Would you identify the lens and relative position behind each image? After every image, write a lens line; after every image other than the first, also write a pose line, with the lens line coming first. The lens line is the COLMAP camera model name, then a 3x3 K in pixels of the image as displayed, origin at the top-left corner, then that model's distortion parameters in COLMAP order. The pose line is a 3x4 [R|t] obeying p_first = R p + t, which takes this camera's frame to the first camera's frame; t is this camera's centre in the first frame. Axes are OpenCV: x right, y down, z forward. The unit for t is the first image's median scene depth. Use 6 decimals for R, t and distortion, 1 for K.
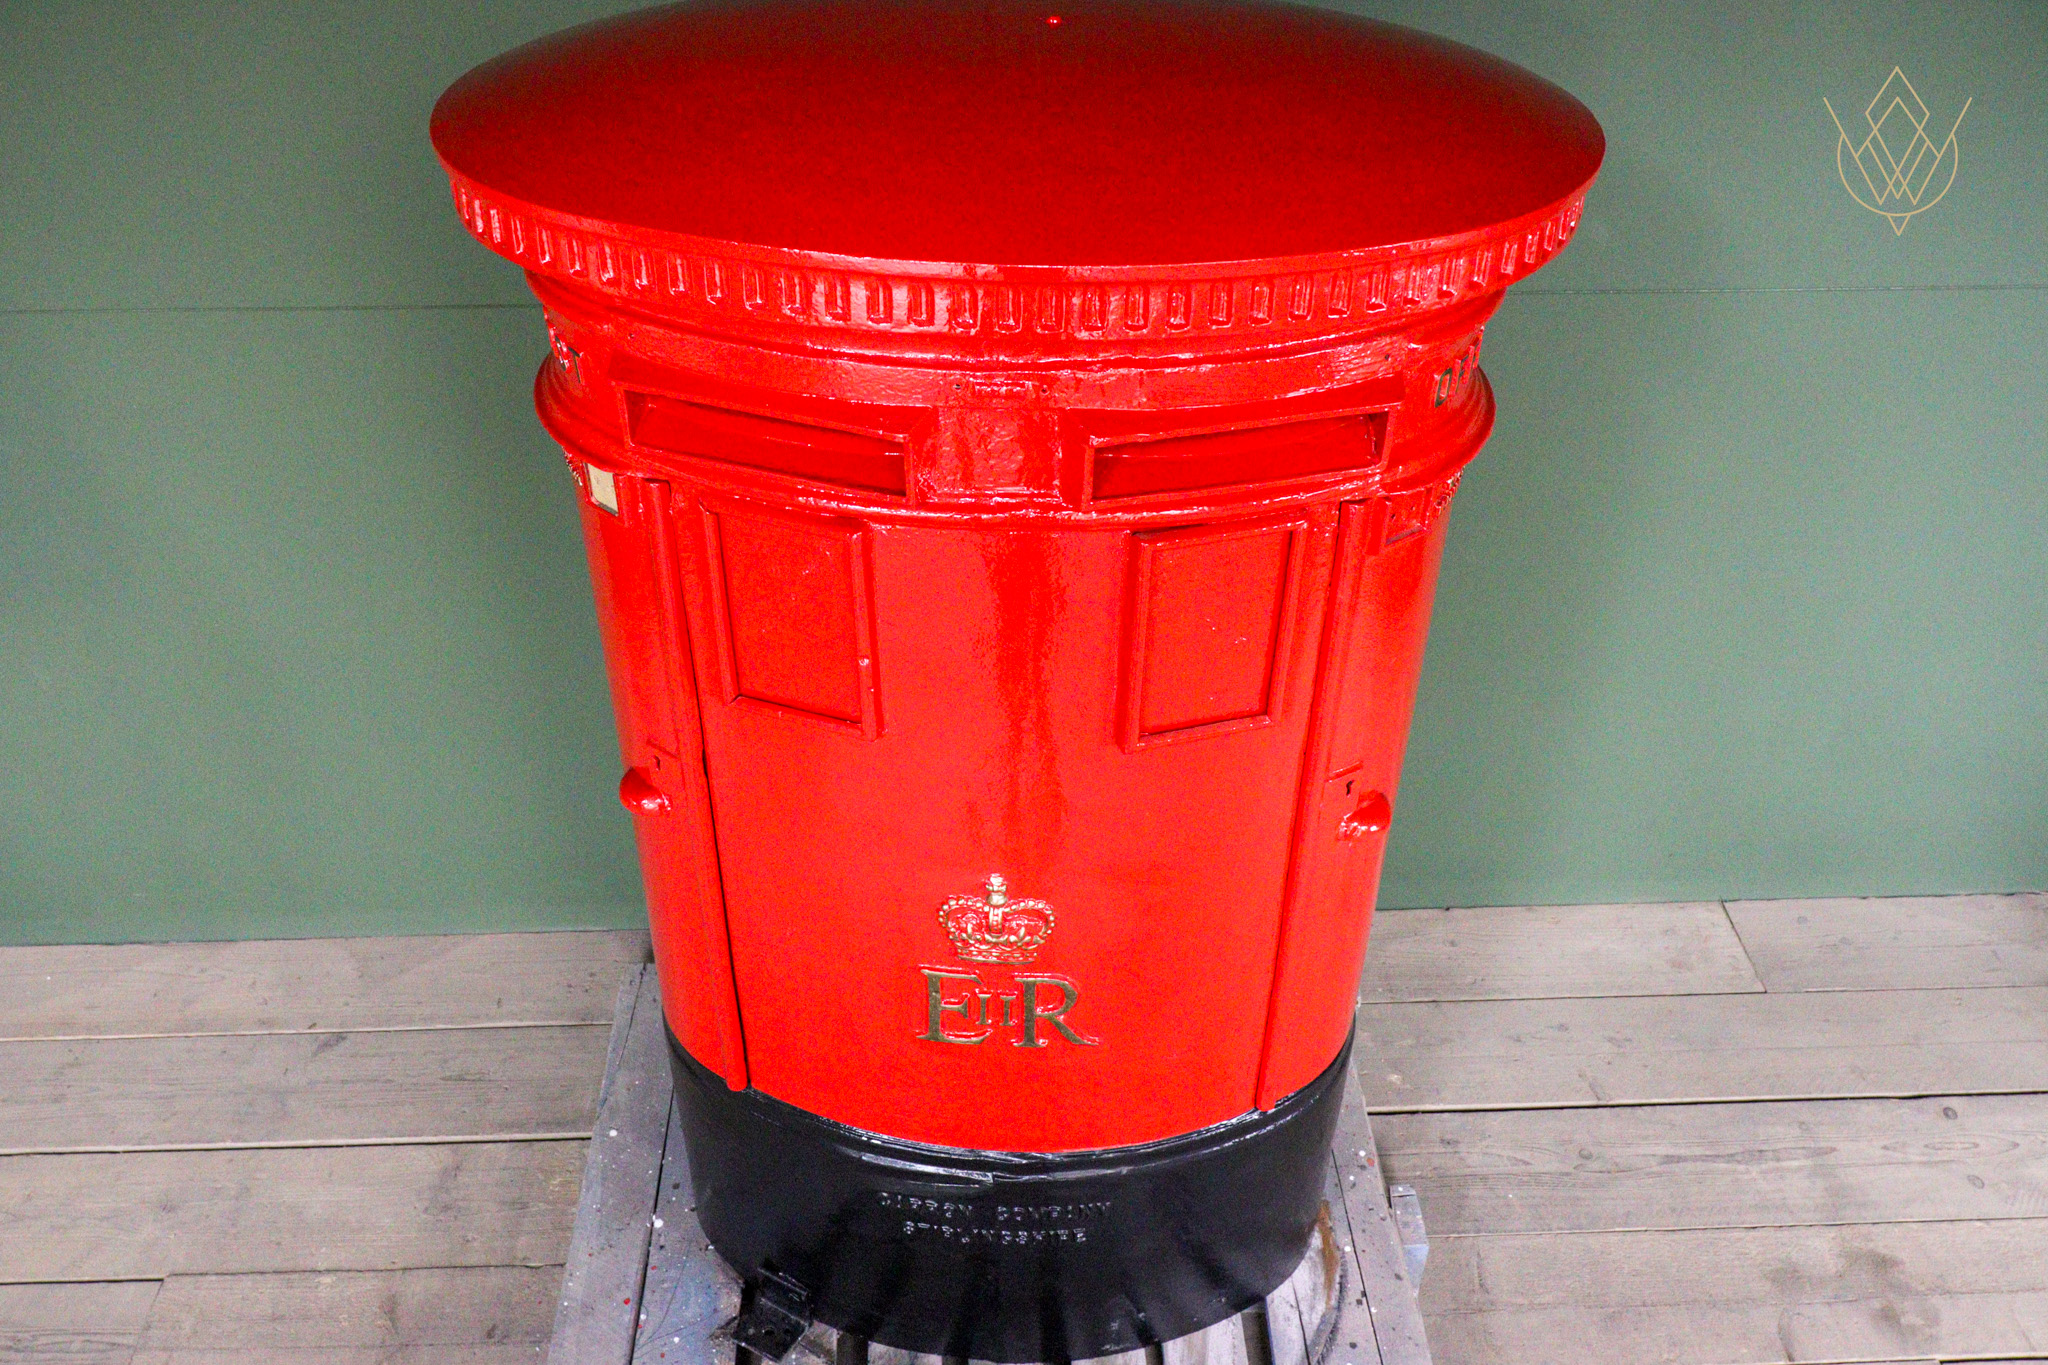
lens RADIAL K [[1648.8, 0, 1019.1], [0, 1648.8, 696.1], [0, 0, 1]] dist [-0.008568, 0.013163]
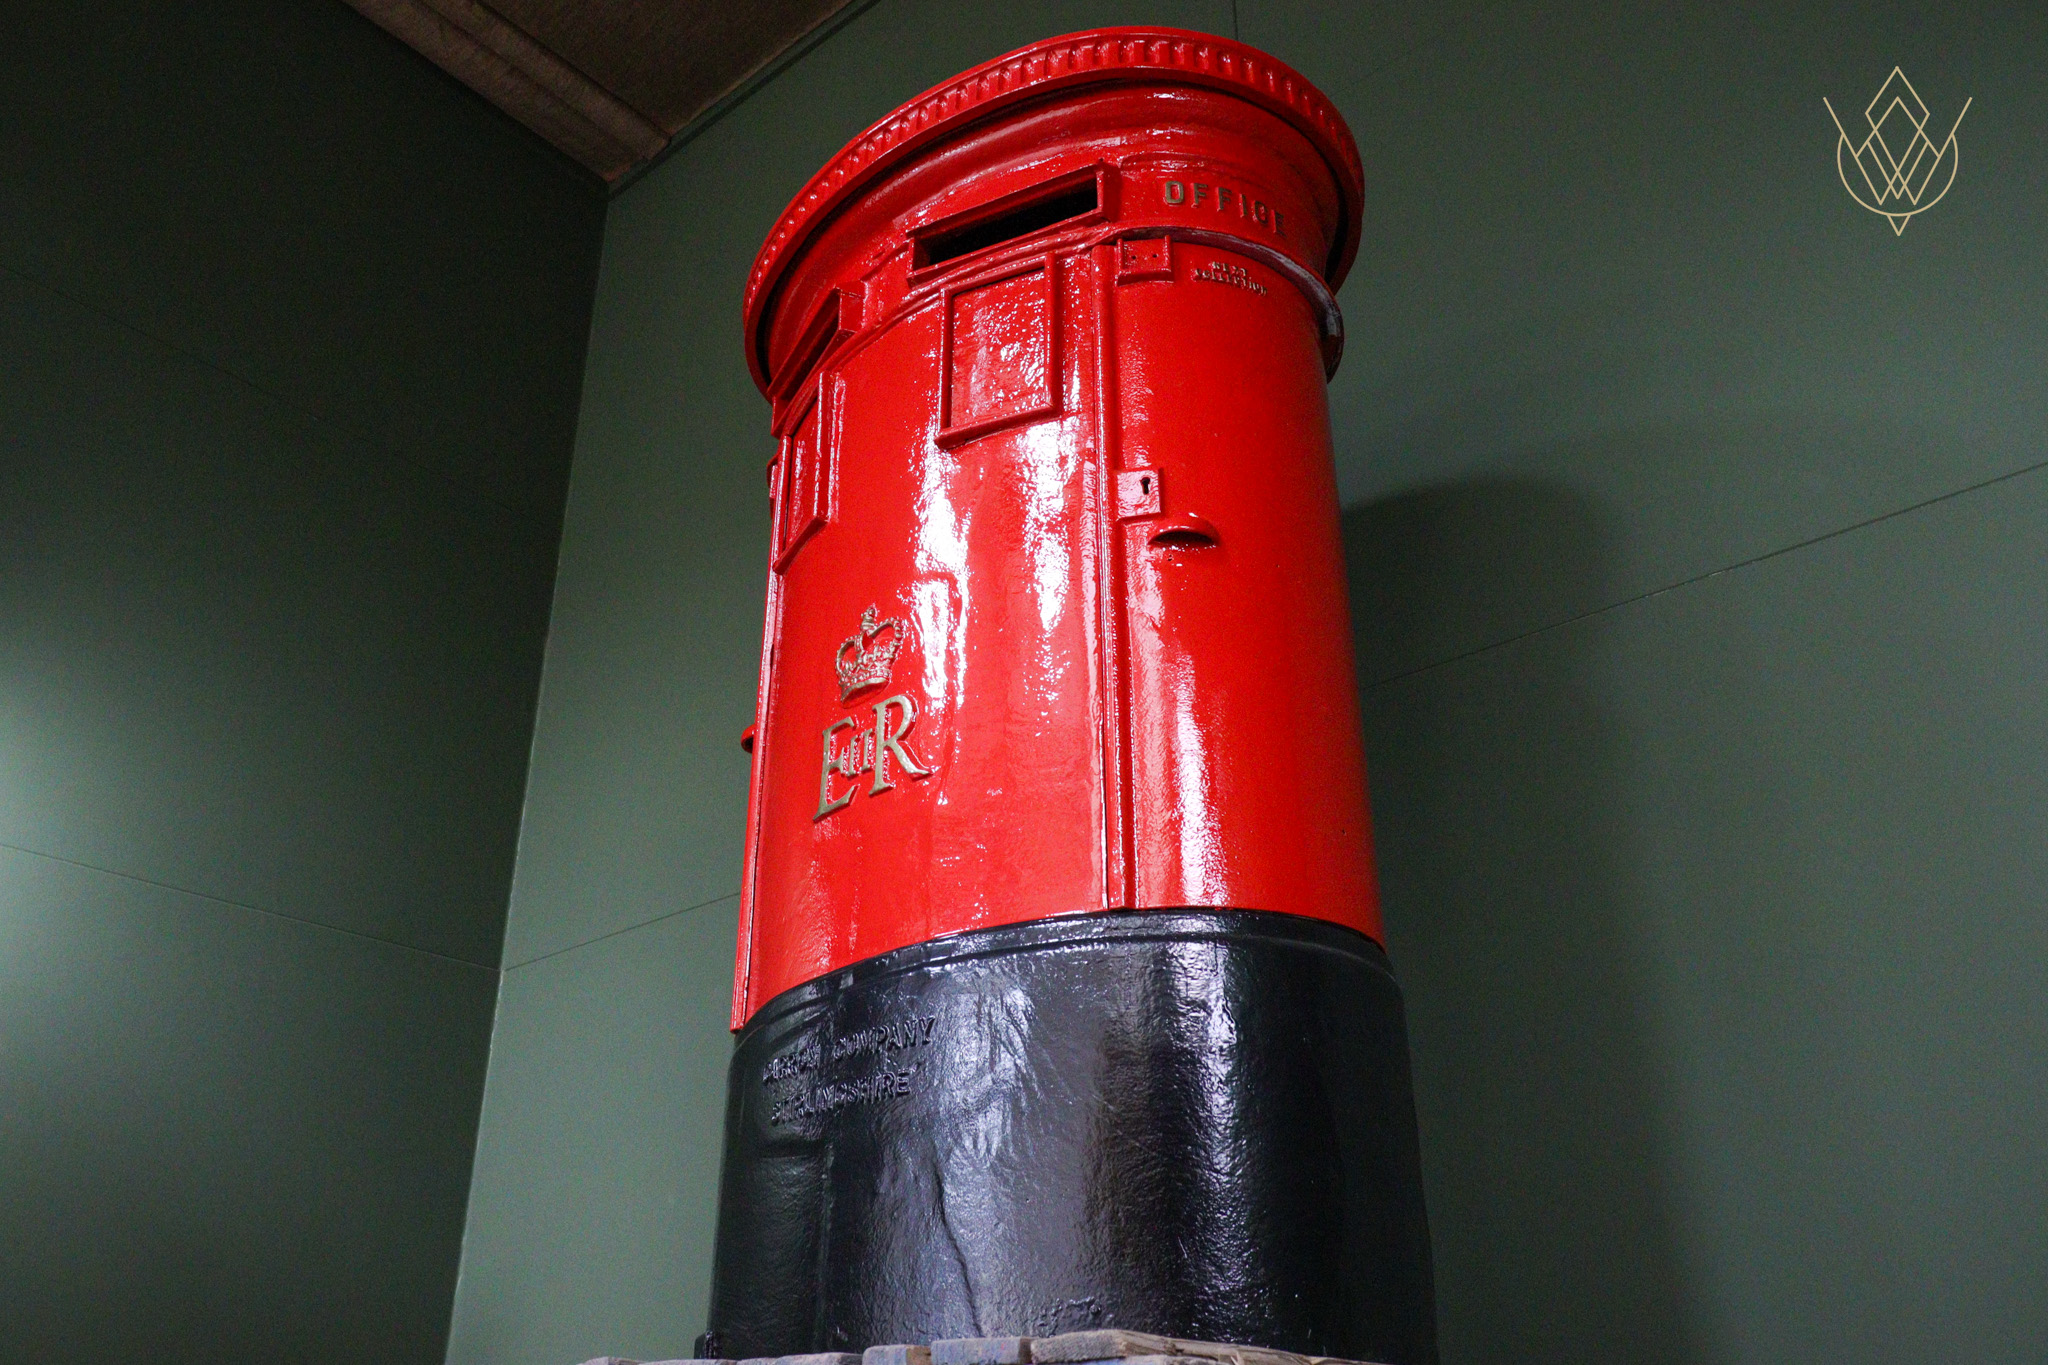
lens RADIAL K [[1648.8, 0, 1041.2], [0, 1648.8, 672.2], [0, 0, 1]] dist [-0.008568, 0.013163]
pose [[0.742397, -0.303023, -0.597515, 0.538070], [-0.401425, 0.512848, -0.758845, 0.686202], [0.536382, 0.803221, 0.259095, 0.549472]]
